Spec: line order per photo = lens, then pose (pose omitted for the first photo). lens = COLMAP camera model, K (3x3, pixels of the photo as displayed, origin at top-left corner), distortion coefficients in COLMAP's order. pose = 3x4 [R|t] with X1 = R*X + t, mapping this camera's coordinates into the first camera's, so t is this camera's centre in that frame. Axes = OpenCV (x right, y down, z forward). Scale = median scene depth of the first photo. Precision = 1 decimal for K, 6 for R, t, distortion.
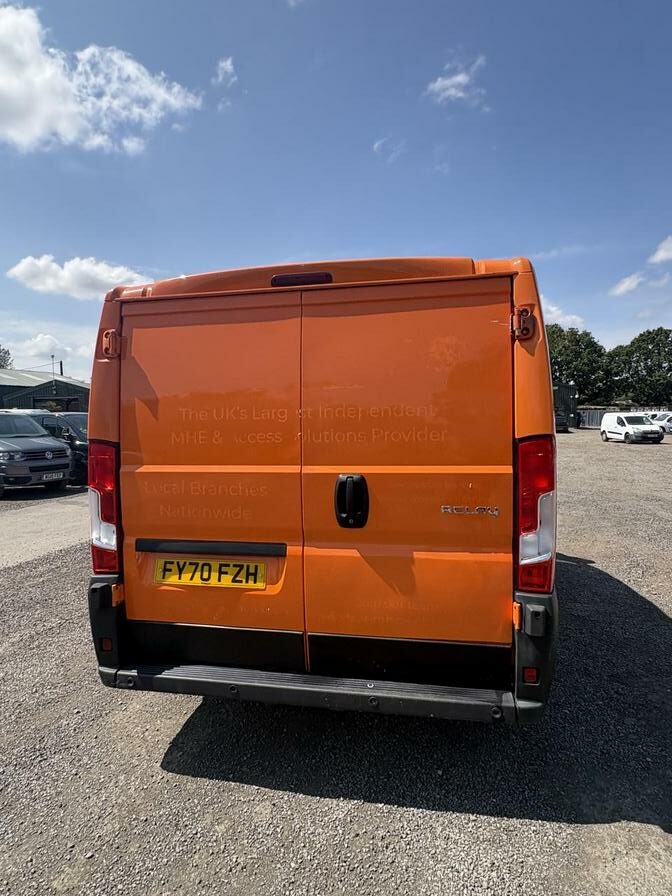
lens RADIAL K [[503.8, 0, 340.9], [0, 503.8, 452.2], [0, 0, 1]] dist [-0.001165, 0.004167]
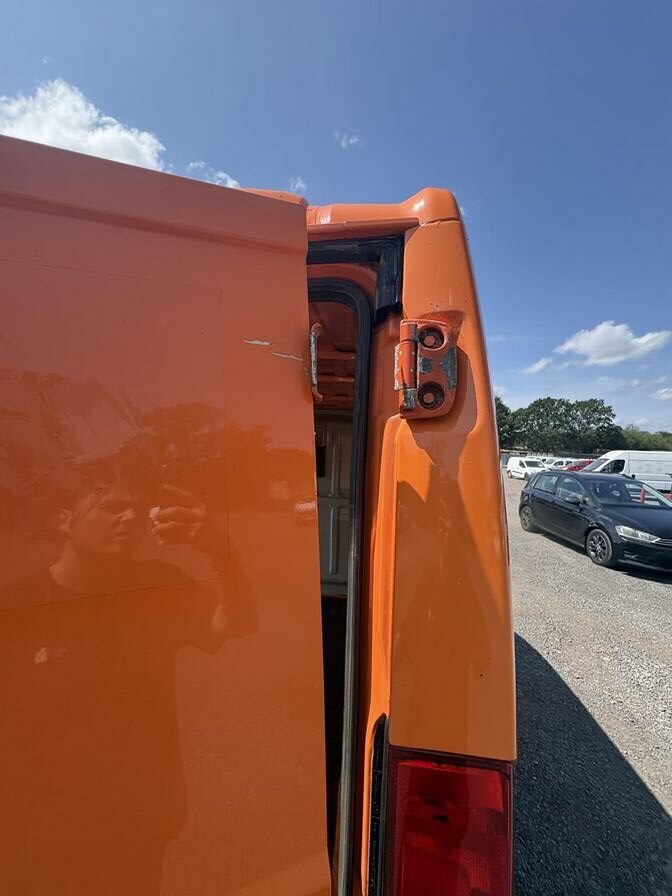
lens RADIAL K [[358.8, 0, 336.7], [0, 358.8, 451.8], [0, 0, 1]] dist [-0.002443, -0.000029]
pose [[0.997813, 0.054897, 0.036811, 0.262732], [-0.052771, 0.997011, -0.056431, -0.164984], [-0.039799, 0.054365, 0.997728, 0.681542]]
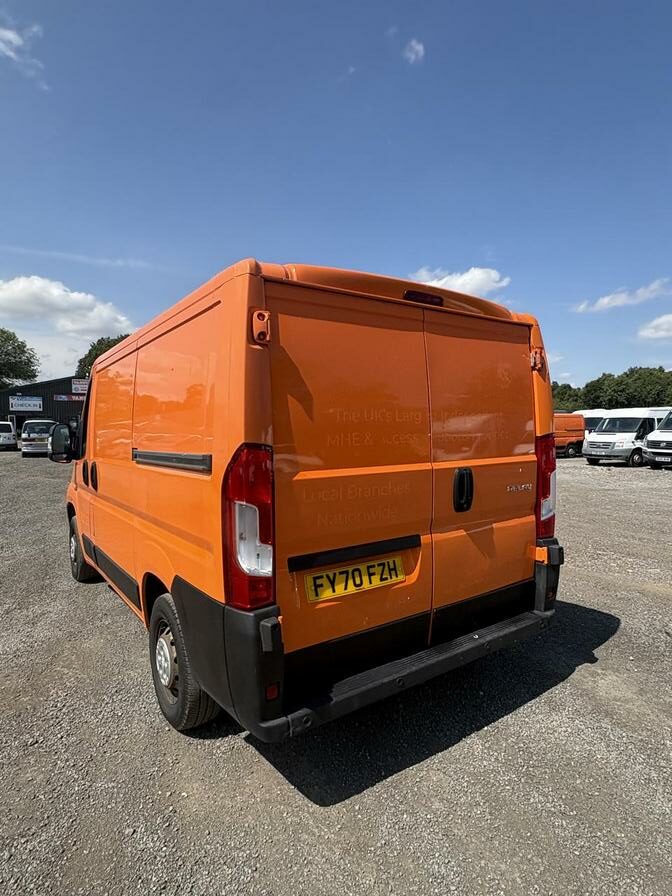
lens RADIAL K [[503.8, 0, 340.8], [0, 503.8, 454.4], [0, 0, 1]] dist [-0.001165, 0.004167]
pose [[0.689635, -0.032670, 0.723420, -0.966971], [0.043137, 0.999061, 0.003996, -0.004864], [-0.722871, 0.028450, 0.690397, 0.339001]]
